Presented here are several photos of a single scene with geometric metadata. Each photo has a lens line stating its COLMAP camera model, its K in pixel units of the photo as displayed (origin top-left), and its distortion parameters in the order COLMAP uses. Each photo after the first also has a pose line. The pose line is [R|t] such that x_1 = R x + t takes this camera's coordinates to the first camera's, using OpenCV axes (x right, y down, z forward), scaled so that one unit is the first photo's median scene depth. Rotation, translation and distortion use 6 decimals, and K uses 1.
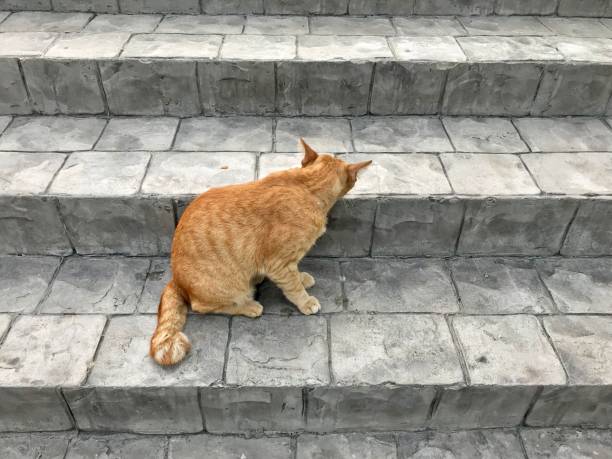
lens RADIAL K [[502.3, 0, 305.6], [0, 502.3, 229.8], [0, 0, 1]] dist [-0.006623, 0.008405]
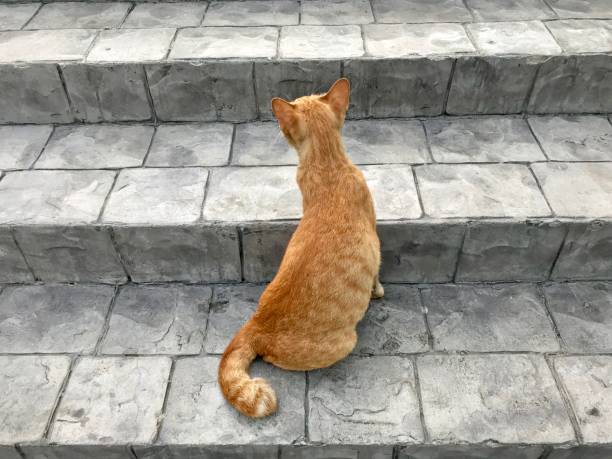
lens RADIAL K [[511.1, 0, 306.0], [0, 511.1, 229.5], [0, 0, 1]] dist [-0.003084, 0.000606]
pose [[0.998988, -0.010419, -0.043747, -0.095239], [0.013626, 0.997190, 0.073660, -0.114064], [0.042856, -0.074182, 0.996323, 0.084332]]
